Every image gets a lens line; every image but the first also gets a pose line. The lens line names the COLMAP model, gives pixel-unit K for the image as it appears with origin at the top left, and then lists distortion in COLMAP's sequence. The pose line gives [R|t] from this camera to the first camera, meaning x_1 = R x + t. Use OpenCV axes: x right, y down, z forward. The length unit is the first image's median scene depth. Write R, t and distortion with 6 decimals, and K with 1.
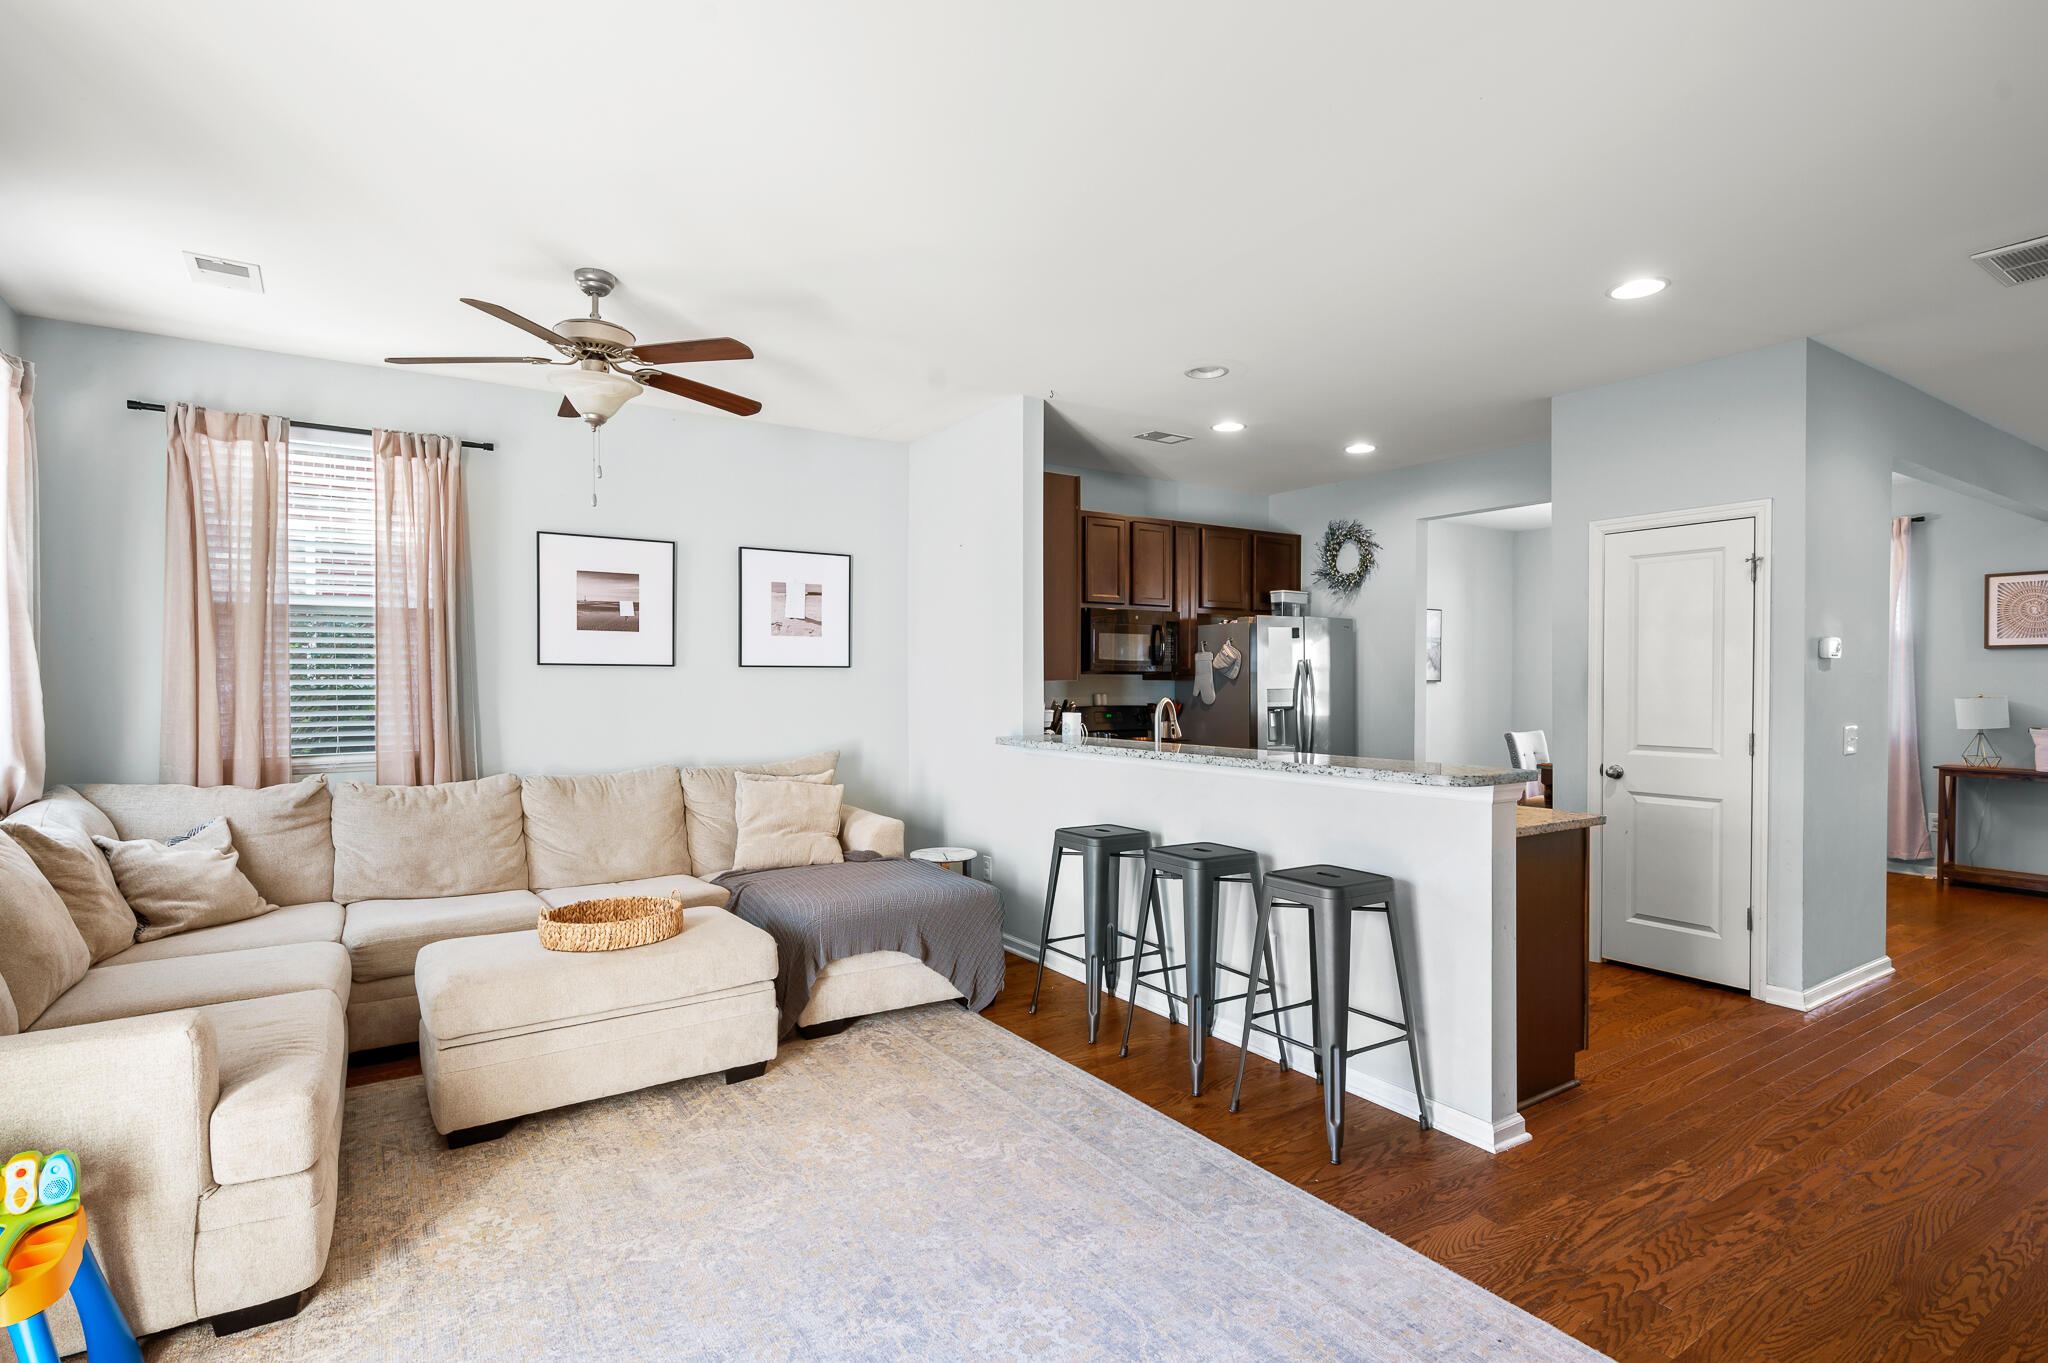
lens RADIAL K [[999.4, 0, 1022.4], [0, 999.4, 700.8], [0, 0, 1]] dist [-0.001757, -0.000008]
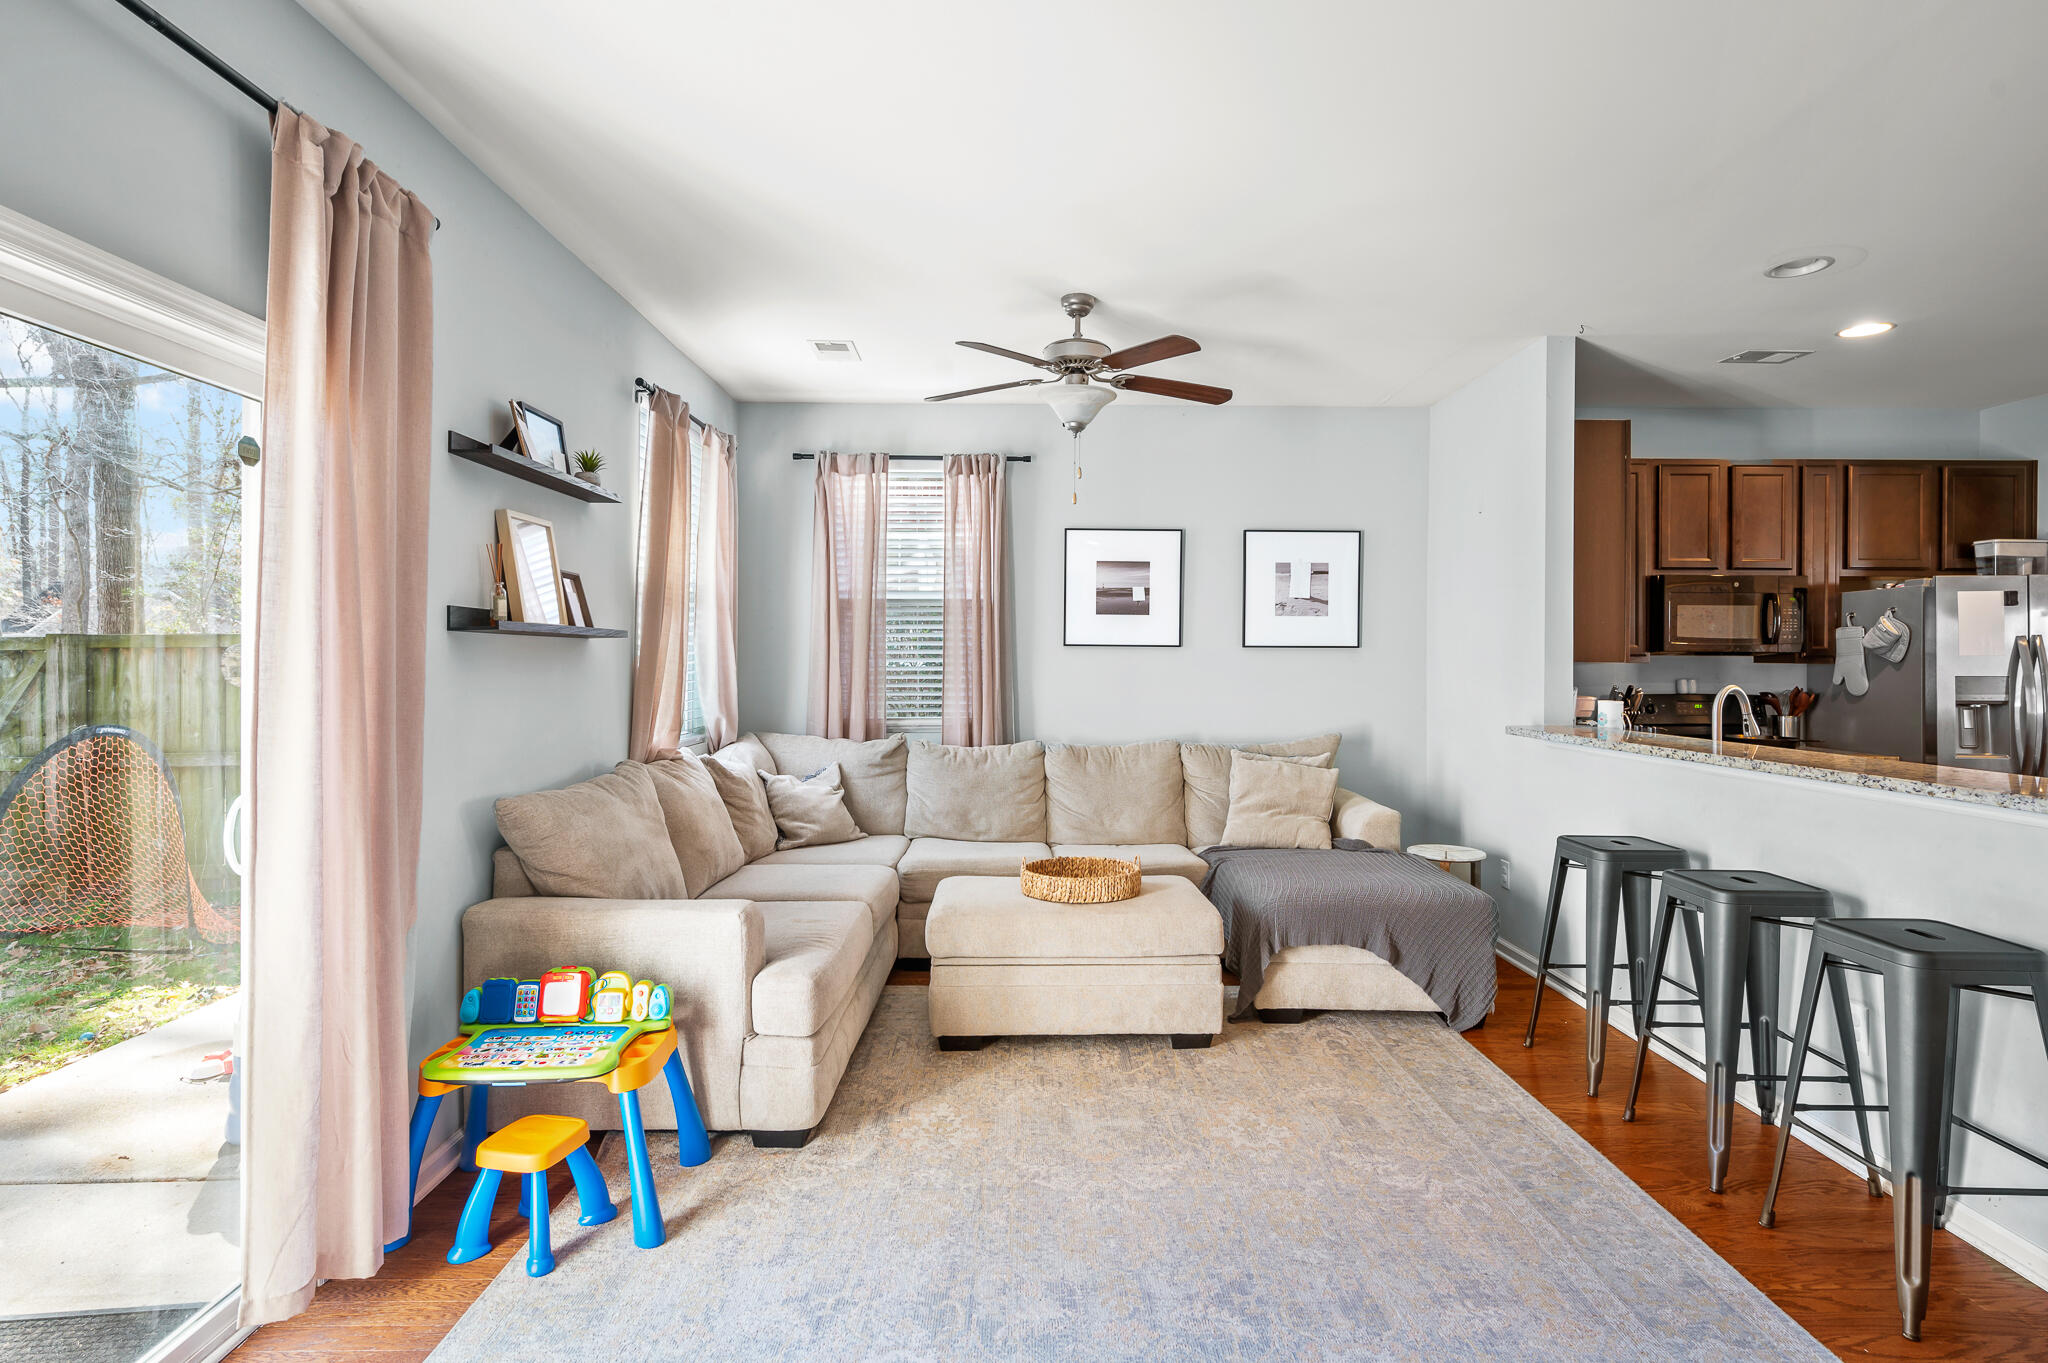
lens RADIAL K [[1000.3, 0, 1026.9], [0, 1000.3, 660.8], [0, 0, 1]] dist [-0.001387, 0.000223]
pose [[0.838098, 0.005426, -0.545492, 0.117871], [-0.016675, 0.999738, -0.015675, -0.000506], [0.545264, 0.022233, 0.837969, 0.029862]]
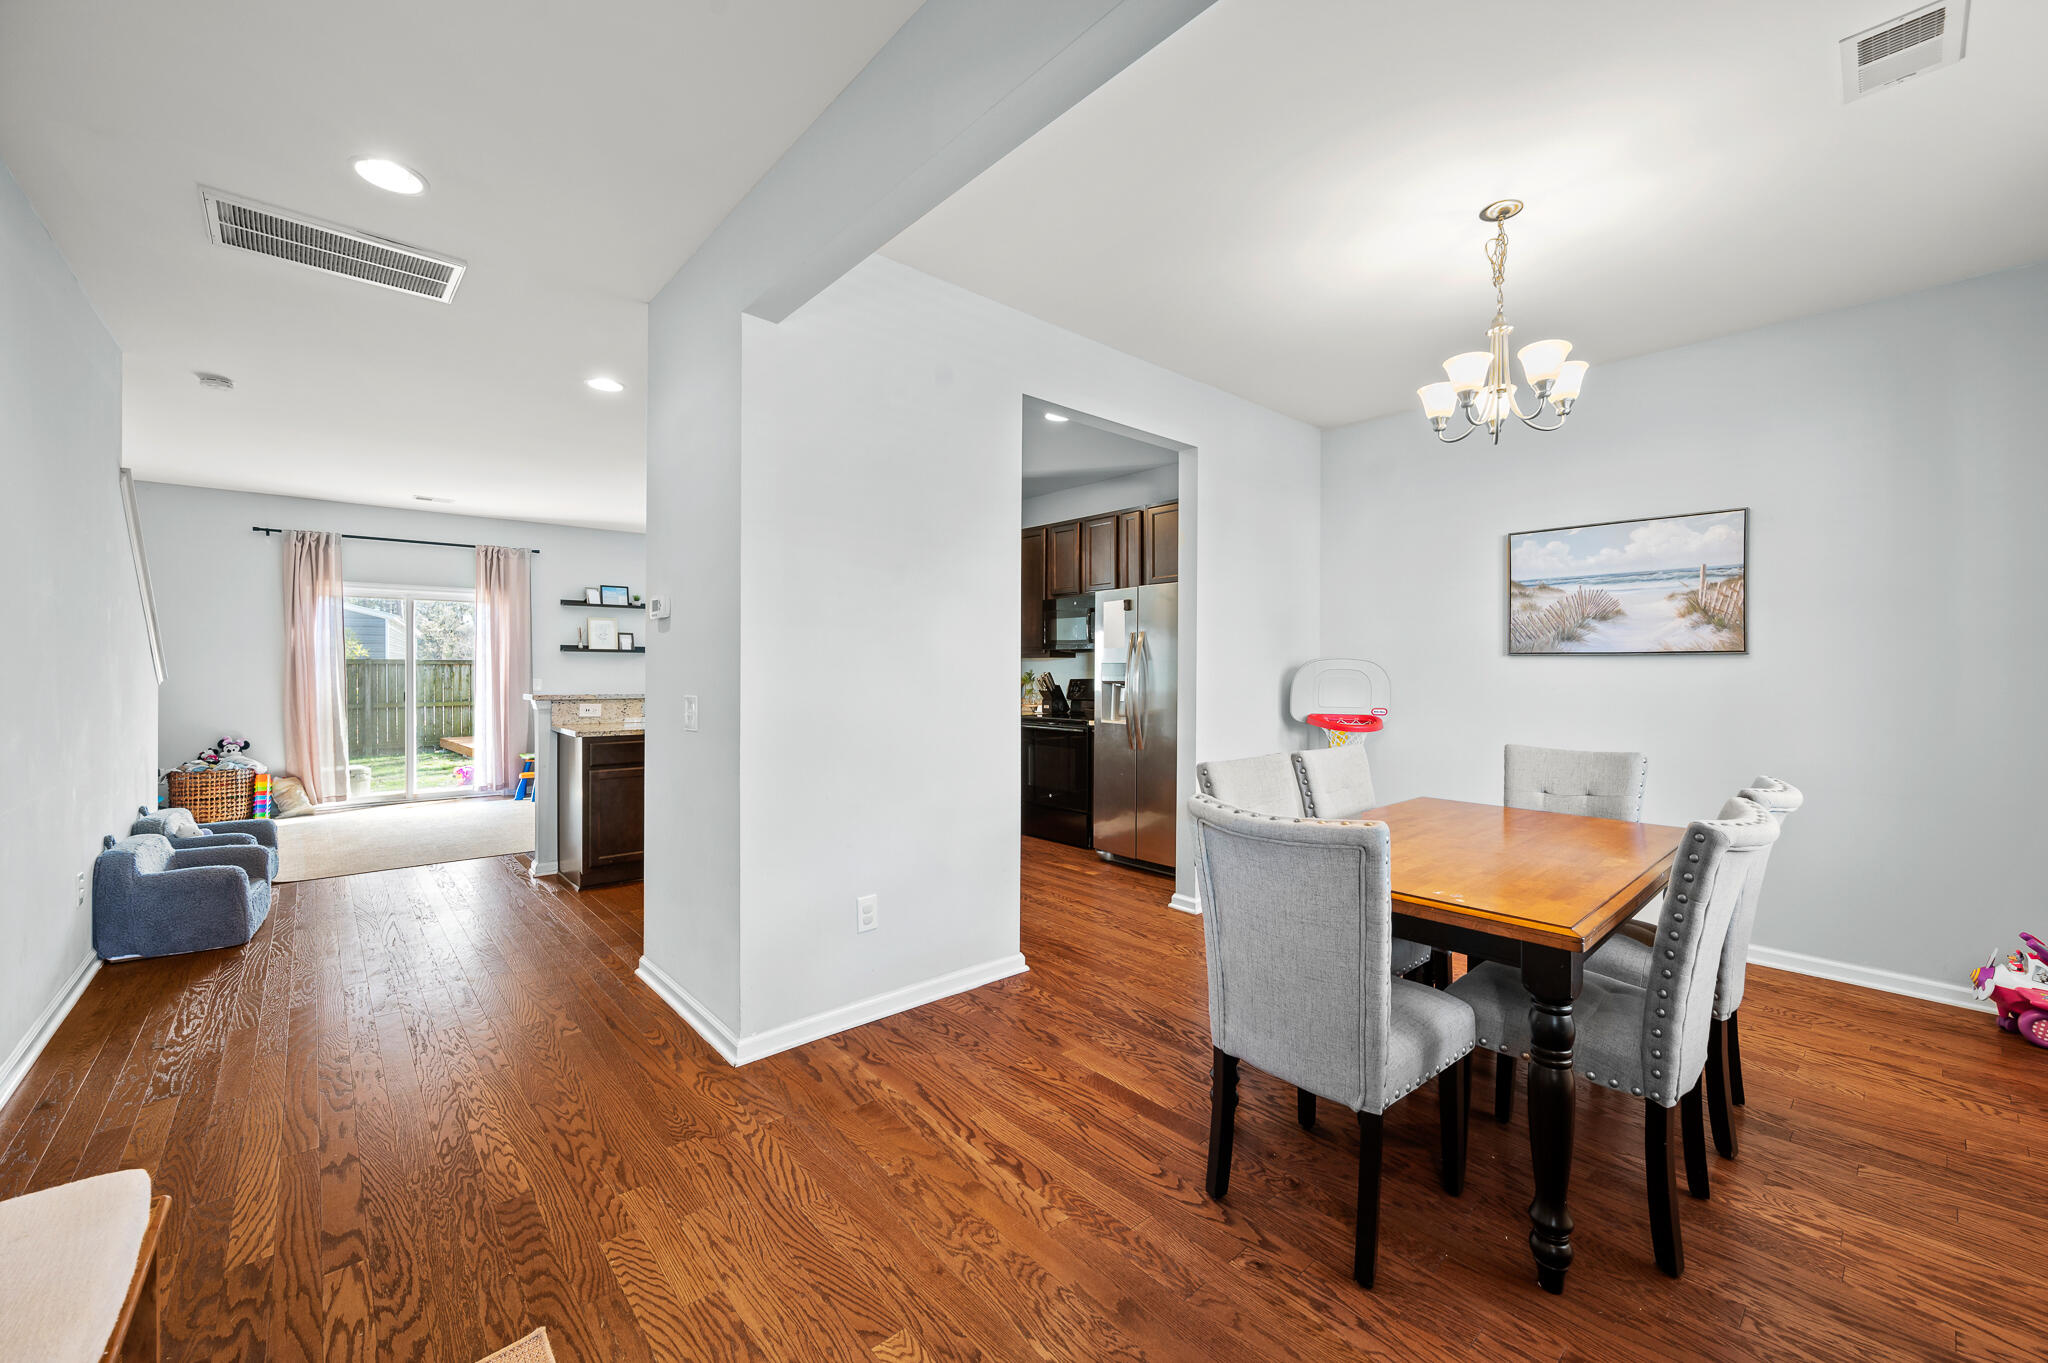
lens RADIAL K [[792.1, 0, 1015.8], [0, 792.1, 674.0], [0, 0, 1]] dist [-0.000045, -0.000019]
pose [[0.141626, 0.007933, -0.989888, 1.628639], [-0.024287, 0.999695, 0.004537, -0.003367], [0.989622, 0.023399, 0.141775, 1.259300]]
